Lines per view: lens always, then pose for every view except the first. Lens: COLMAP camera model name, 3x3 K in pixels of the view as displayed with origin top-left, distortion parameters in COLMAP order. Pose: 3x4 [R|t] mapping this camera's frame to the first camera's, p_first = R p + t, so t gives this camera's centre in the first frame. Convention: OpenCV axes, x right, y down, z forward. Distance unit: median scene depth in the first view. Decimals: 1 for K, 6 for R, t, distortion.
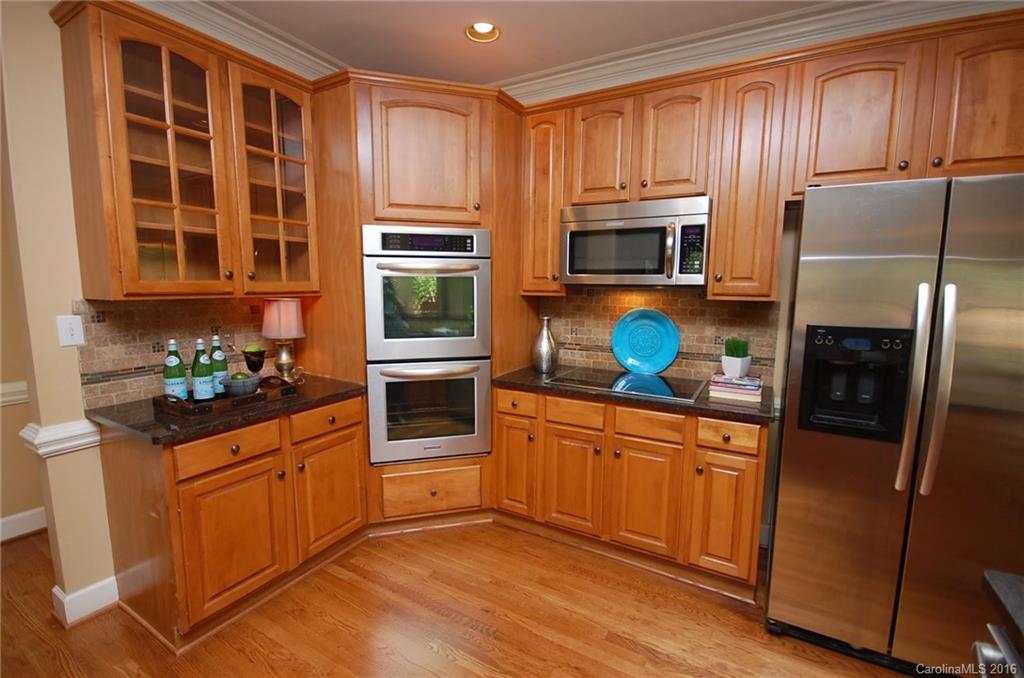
lens RADIAL K [[449.0, 0, 512.0], [0, 449.0, 339.0], [0, 0, 1]] dist [0.002294, -0.006974]
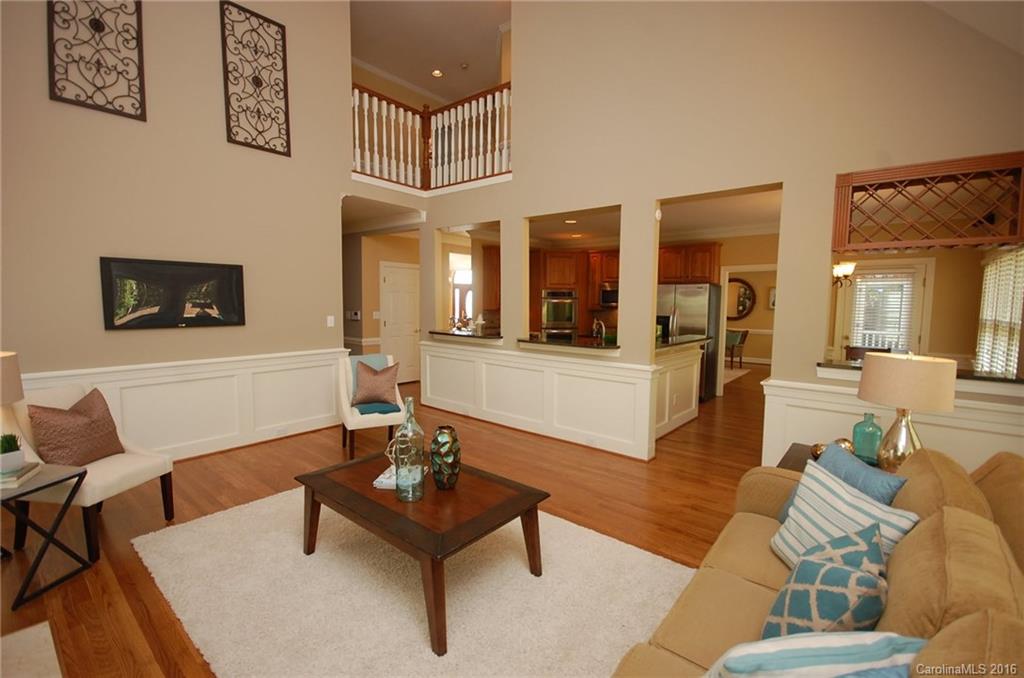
lens RADIAL K [[449.0, 0, 512.0], [0, 449.0, 339.0], [0, 0, 1]] dist [0.002294, -0.006974]
pose [[0.985955, 0.015197, -0.166320, 0.035735], [-0.022438, 0.998876, -0.041748, 0.303508], [0.165499, 0.044894, 0.985188, -2.628926]]
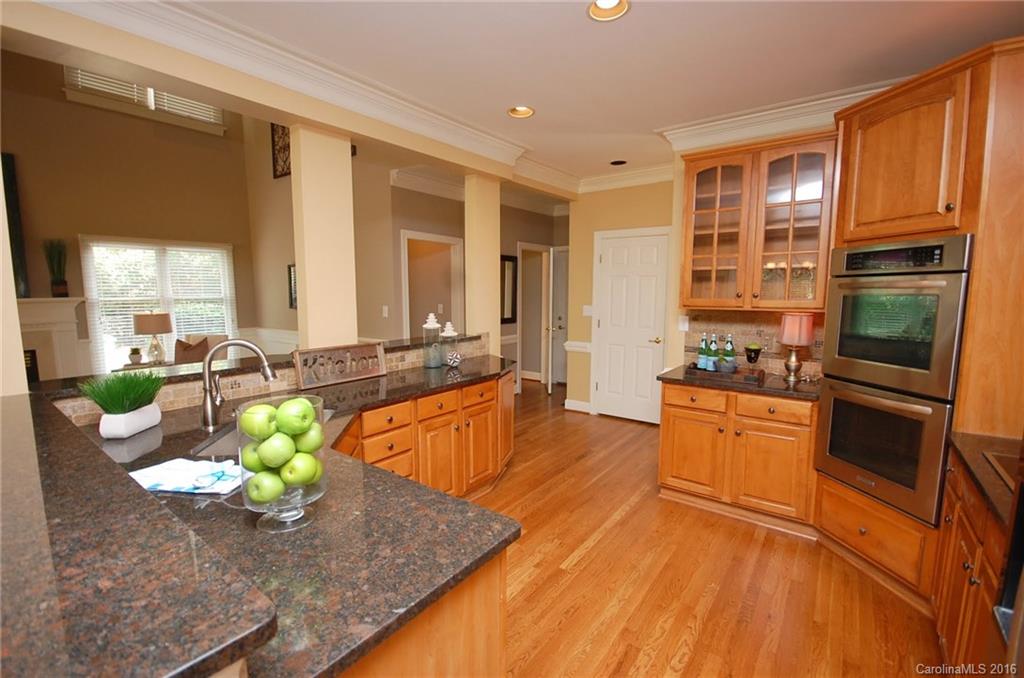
lens RADIAL K [[449.0, 0, 512.0], [0, 449.0, 339.0], [0, 0, 1]] dist [0.002294, -0.006974]
pose [[-0.132078, 0.097223, -0.986460, 0.902202], [-0.128605, 0.985086, 0.114307, -0.065272], [0.982861, 0.141961, -0.117605, 0.409600]]
